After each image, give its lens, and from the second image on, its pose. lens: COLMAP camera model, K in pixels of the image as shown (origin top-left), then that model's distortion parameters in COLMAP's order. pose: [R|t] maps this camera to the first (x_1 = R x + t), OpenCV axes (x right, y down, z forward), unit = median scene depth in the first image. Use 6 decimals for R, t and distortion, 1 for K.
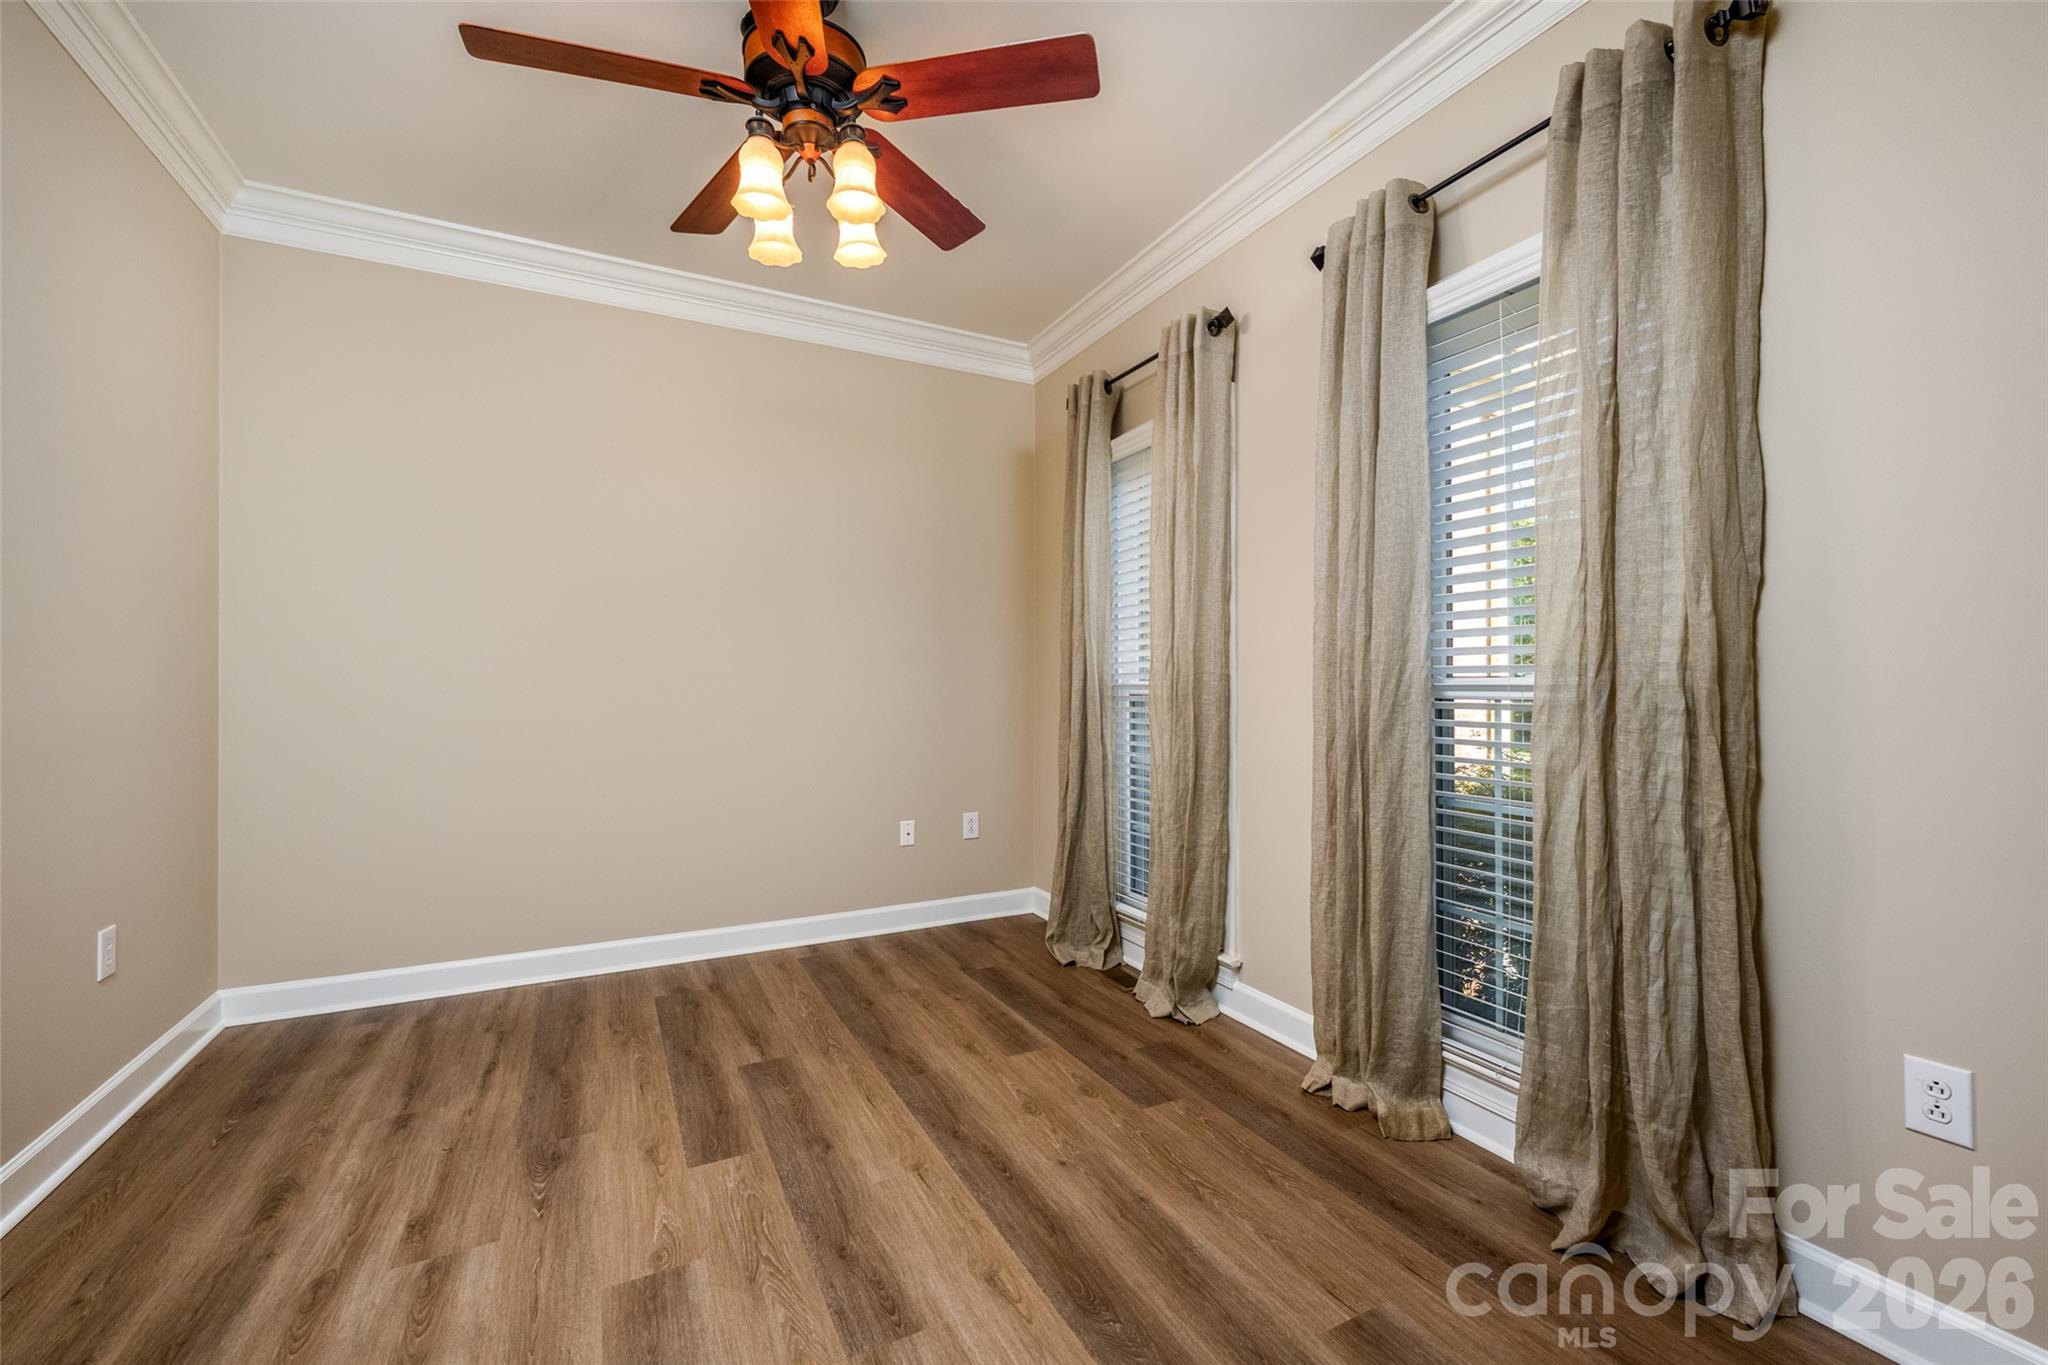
lens RADIAL K [[837.1, 0, 1002.4], [0, 837.1, 684.2], [0, 0, 1]] dist [-0.005832, 0.001740]
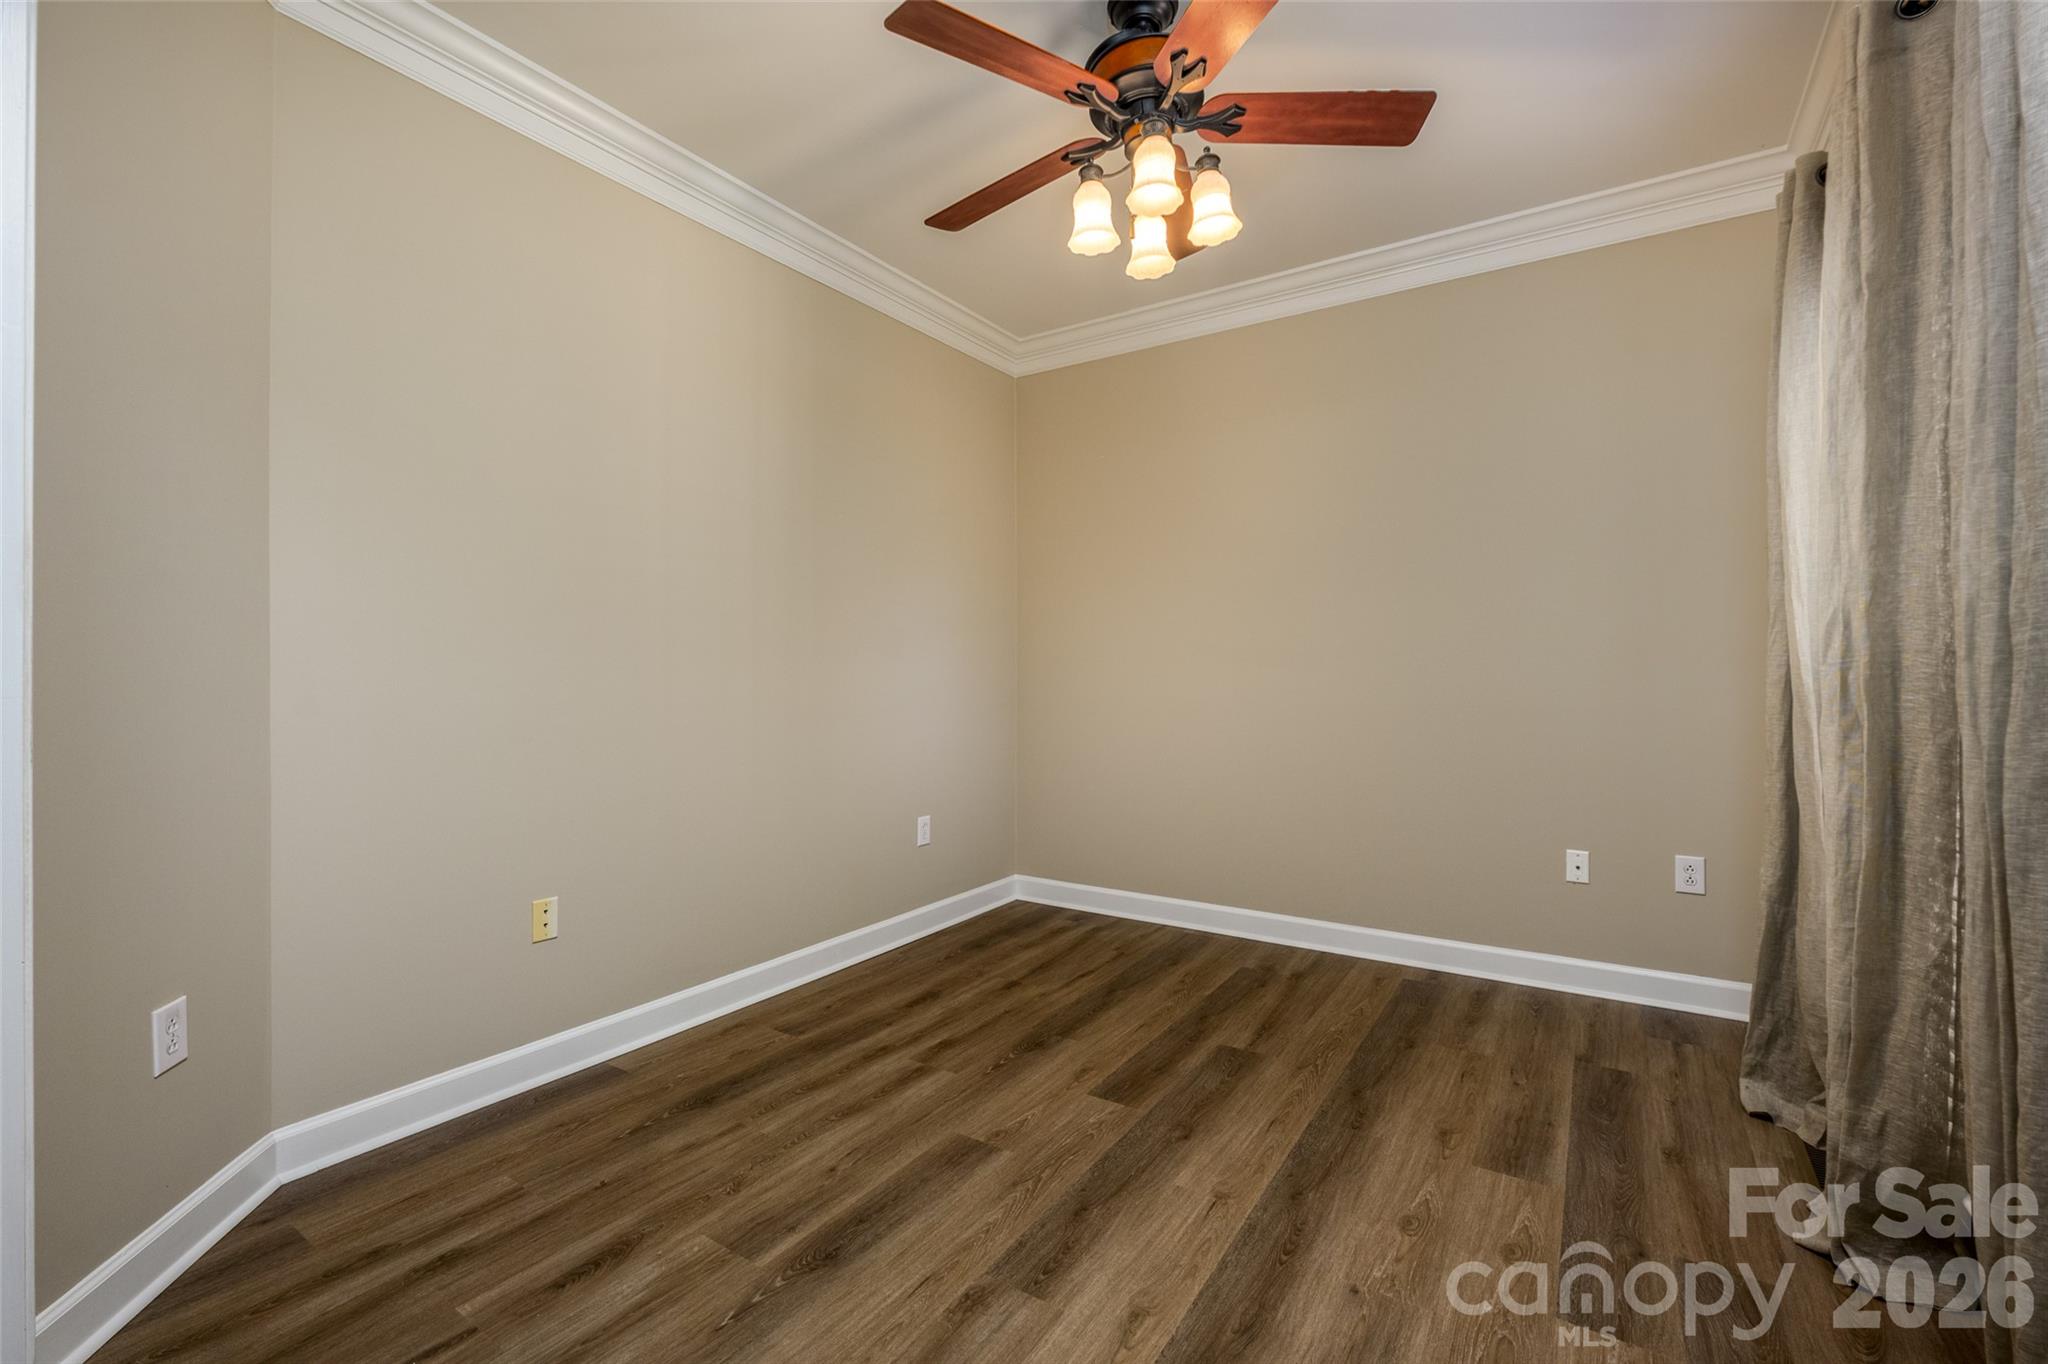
lens RADIAL K [[837.1, 0, 1007.1], [0, 837.1, 668.1], [0, 0, 1]] dist [-0.005832, 0.001740]
pose [[0.501841, -0.007955, -0.864923, 0.436884], [0.004011, 0.999968, -0.006870, -0.001650], [0.864950, -0.000021, 0.501857, 0.246607]]
